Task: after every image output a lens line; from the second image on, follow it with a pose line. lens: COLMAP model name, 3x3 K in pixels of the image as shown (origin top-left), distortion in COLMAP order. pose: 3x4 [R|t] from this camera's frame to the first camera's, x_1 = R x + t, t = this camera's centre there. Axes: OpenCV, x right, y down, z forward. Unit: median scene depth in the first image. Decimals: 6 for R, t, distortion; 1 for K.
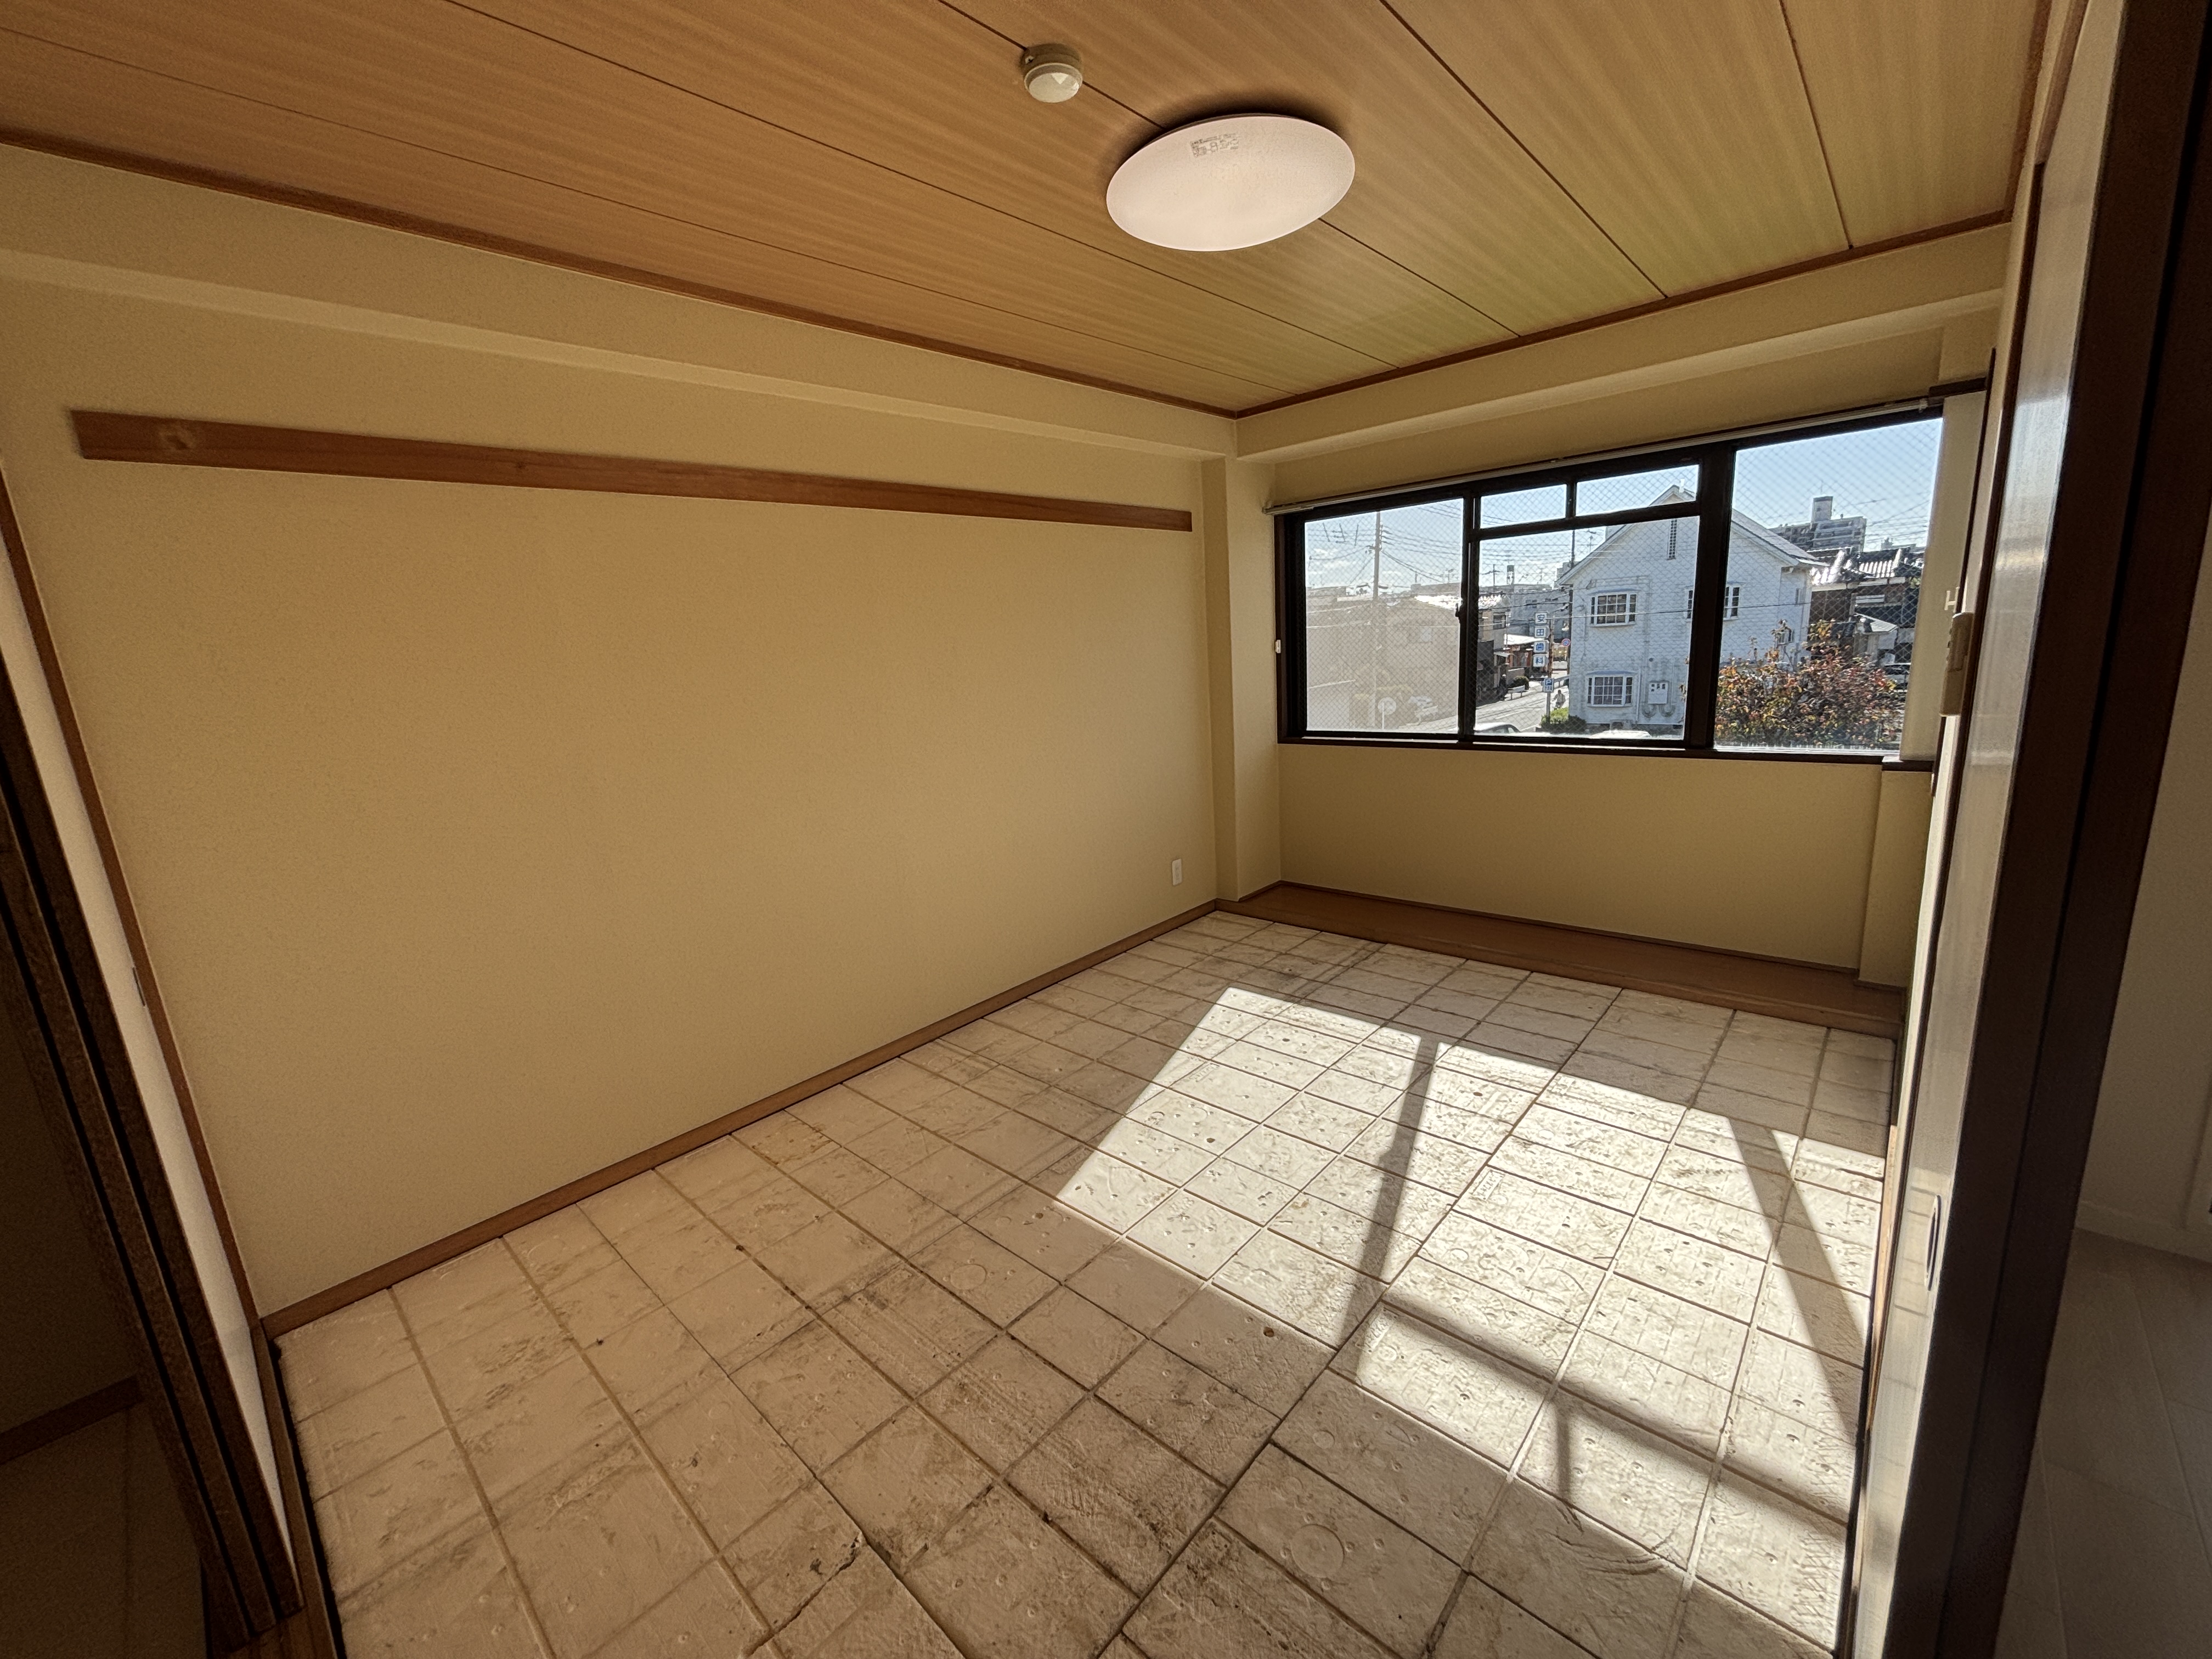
lens RADIAL K [[897.3, 0, 1140.8], [0, 897.3, 835.6], [0, 0, 1]] dist [0.002247, 0.000790]
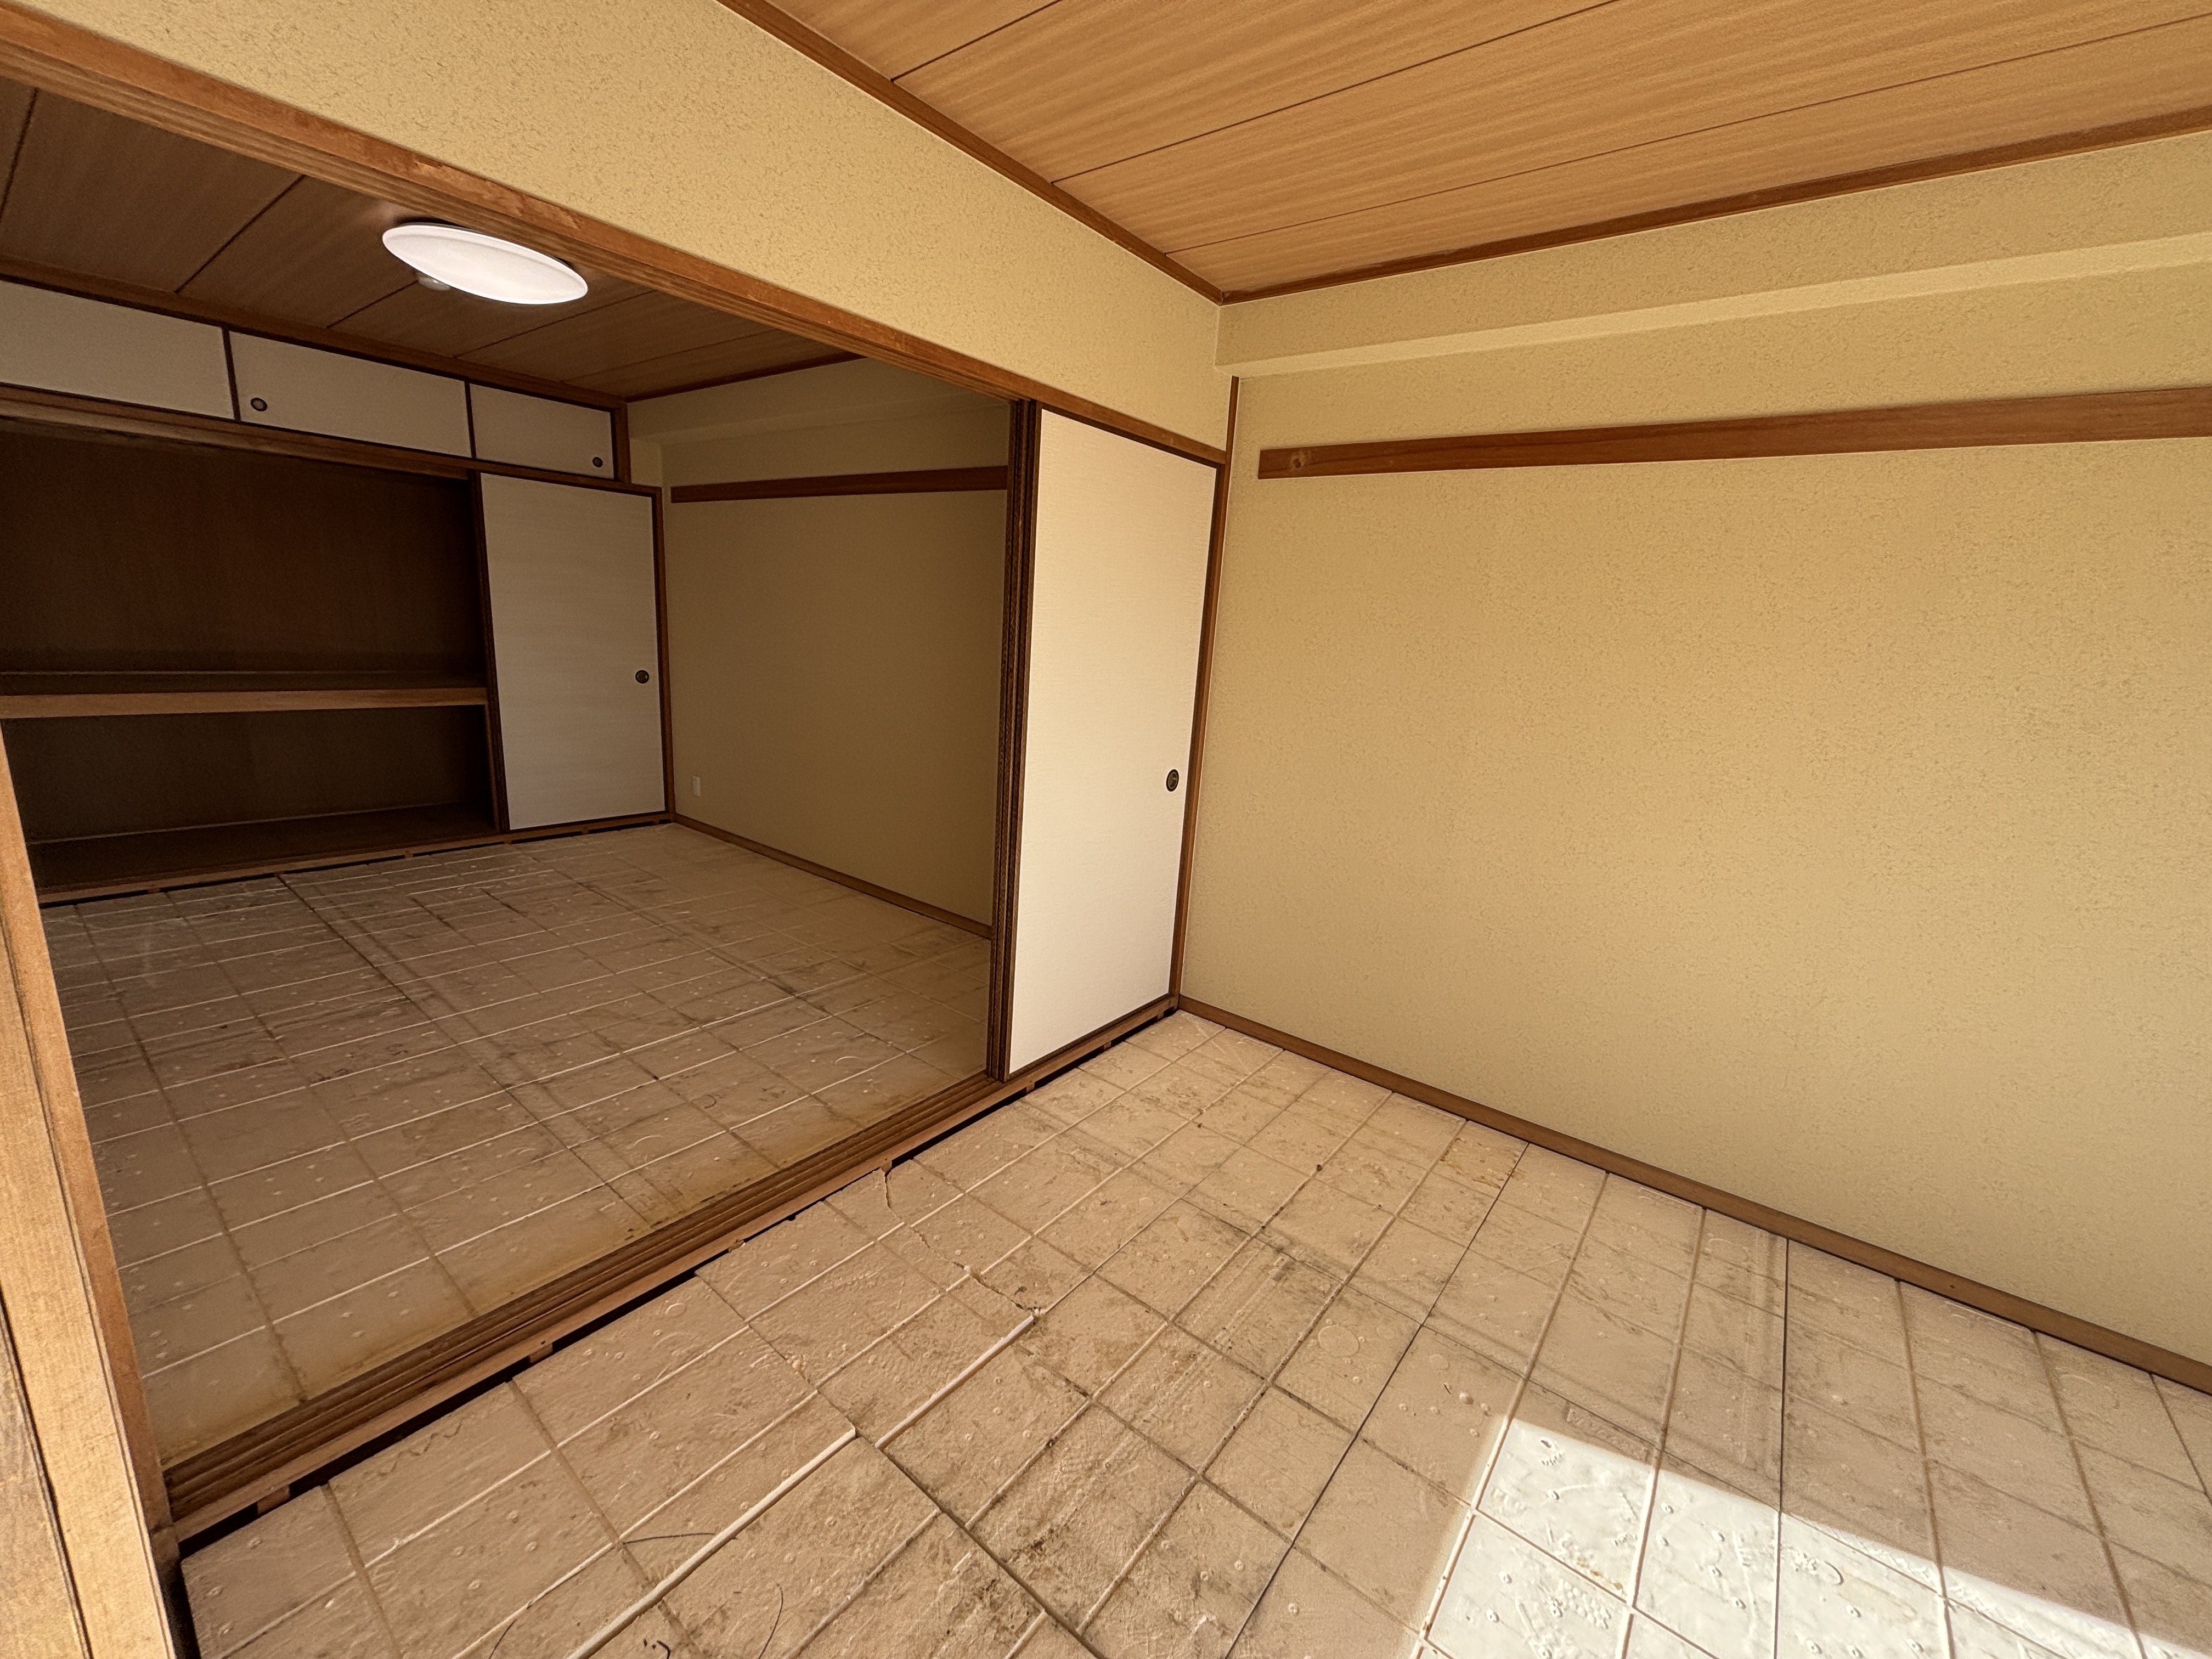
lens RADIAL K [[897.3, 0, 1090.4], [0, 897.3, 843.8], [0, 0, 1]] dist [0.002247, 0.000790]
pose [[0.046538, 0.315821, -0.947677, 0.394739], [-0.292230, 0.911504, 0.289416, -0.119738], [0.955215, 0.263471, 0.134712, 0.413529]]
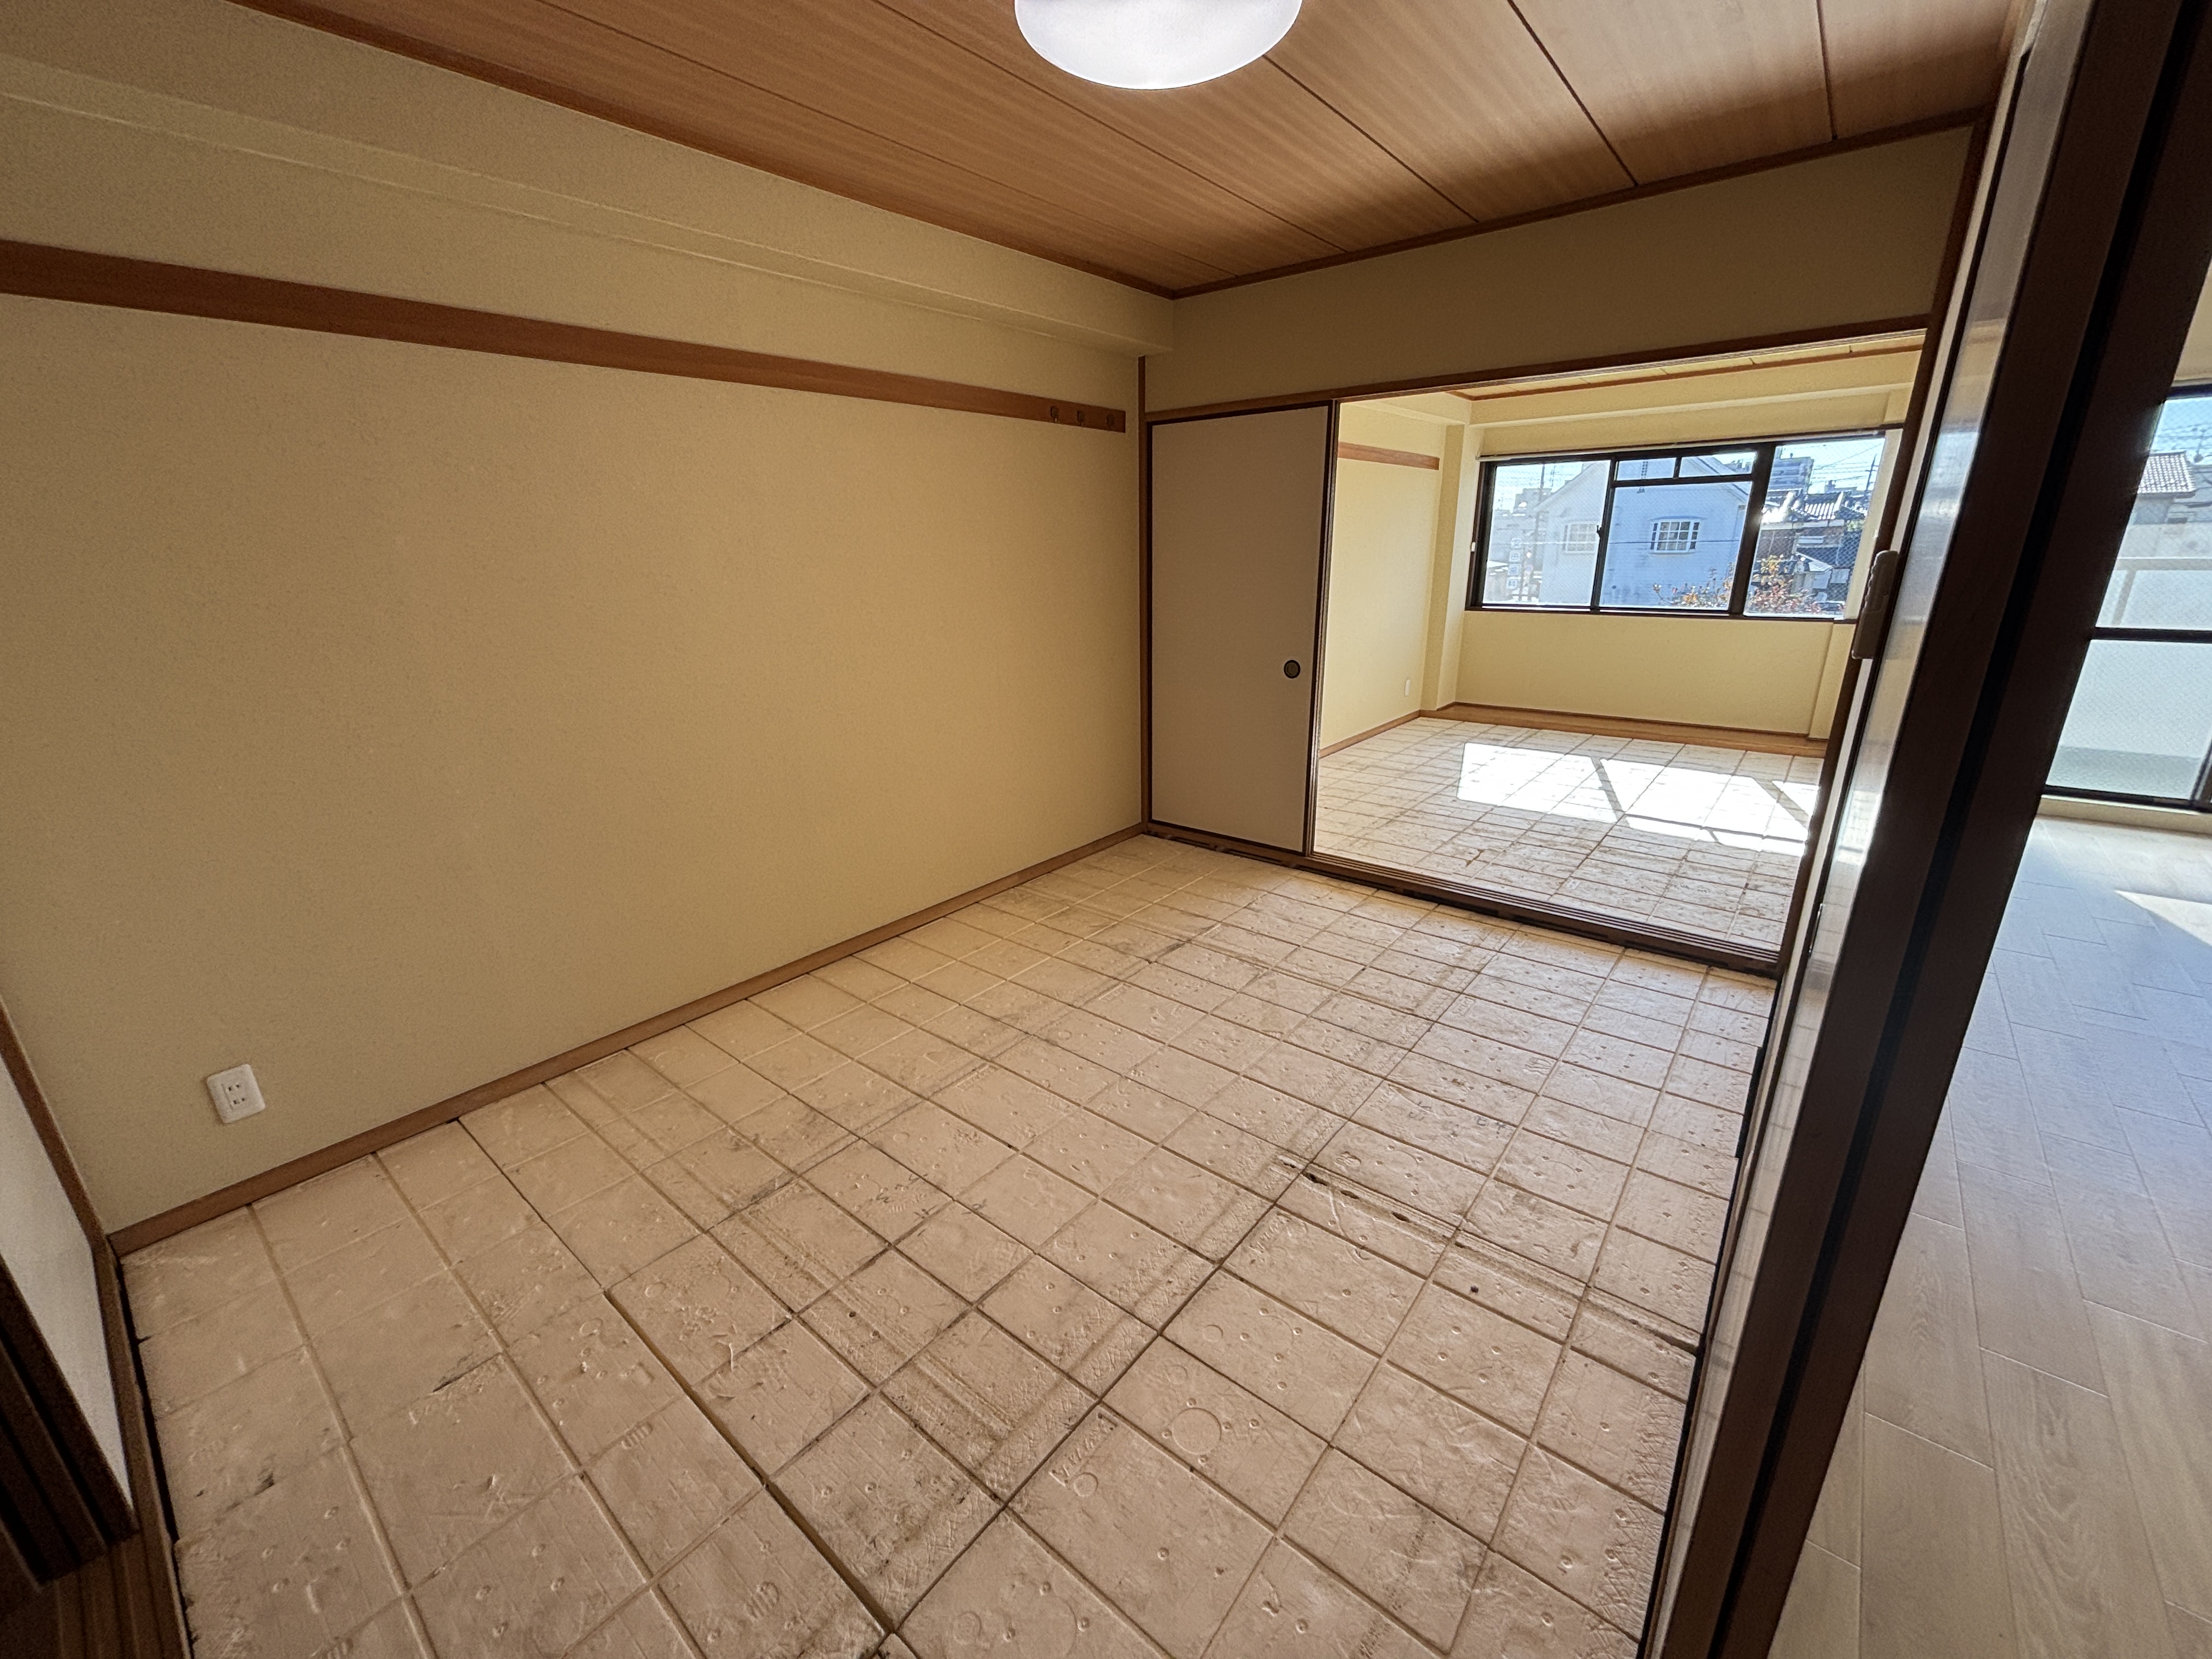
lens RADIAL K [[897.3, 0, 1137.5], [0, 897.3, 833.4], [0, 0, 1]] dist [0.002247, 0.000790]
pose [[0.997761, 0.027825, 0.060818, -0.906021], [-0.033336, 0.995243, 0.091548, 0.289935], [-0.057982, -0.093370, 0.993942, -1.022325]]
